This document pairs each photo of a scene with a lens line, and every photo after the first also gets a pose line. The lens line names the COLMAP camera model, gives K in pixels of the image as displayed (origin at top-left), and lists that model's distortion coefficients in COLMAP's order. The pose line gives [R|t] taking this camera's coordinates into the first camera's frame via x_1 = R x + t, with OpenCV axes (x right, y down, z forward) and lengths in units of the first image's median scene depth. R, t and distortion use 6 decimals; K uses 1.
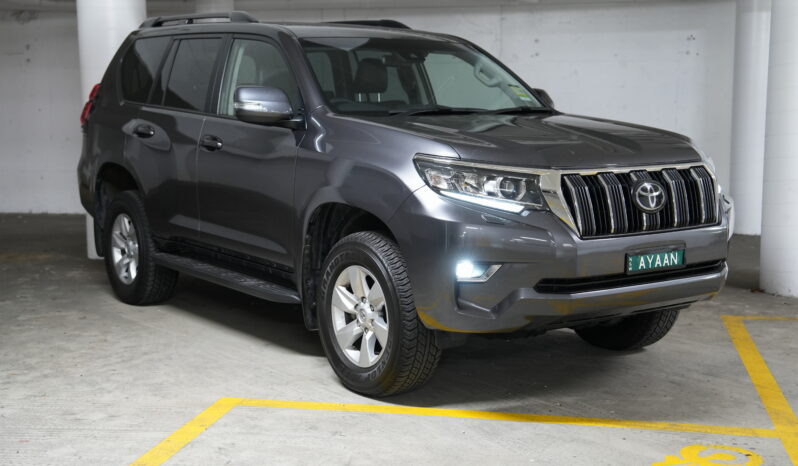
lens RADIAL K [[1107.1, 0, 399.0], [0, 1107.1, 233.0], [0, 0, 1]] dist [0.125665, 0.020414]
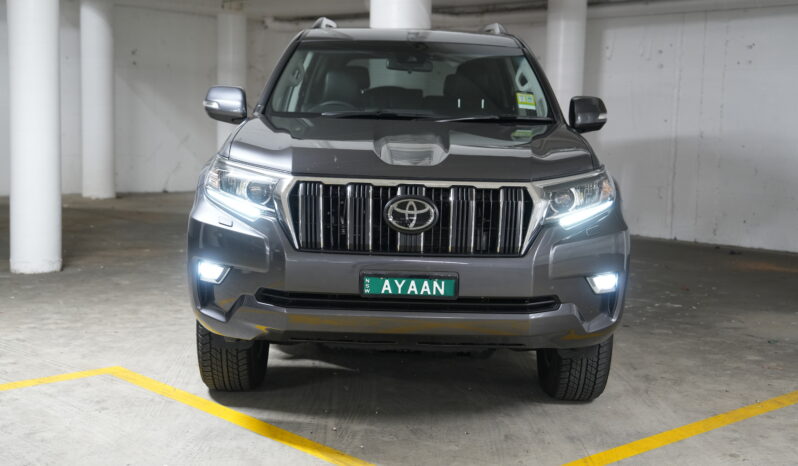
lens RADIAL K [[1107.1, 0, 399.0], [0, 1107.1, 233.0], [0, 0, 1]] dist [0.125665, 0.020414]
pose [[0.805415, 0.092023, -0.585524, 0.734666], [-0.098666, 0.994906, 0.020643, -0.035265], [0.584441, 0.041145, 0.810393, 0.272935]]
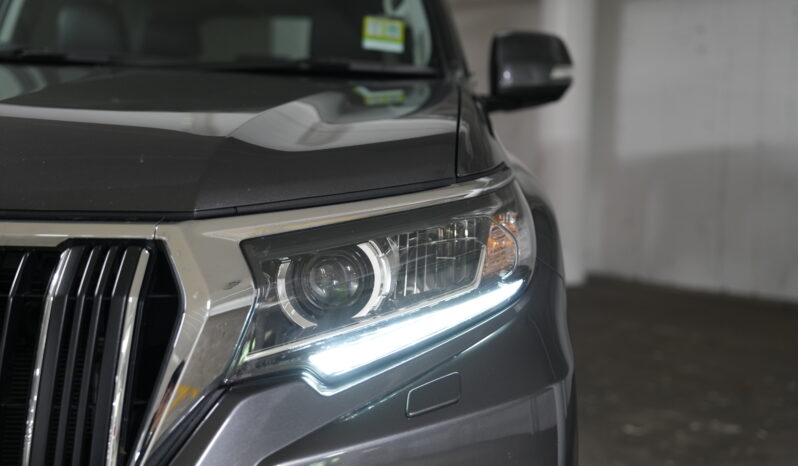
lens RADIAL K [[1107.1, 0, 399.0], [0, 1107.1, 233.0], [0, 0, 1]] dist [0.125665, 0.020414]
pose [[0.782023, 0.072347, -0.619037, 0.481652], [-0.093494, 0.995618, -0.001752, -0.069231], [0.616198, 0.059246, 0.785360, 0.889027]]
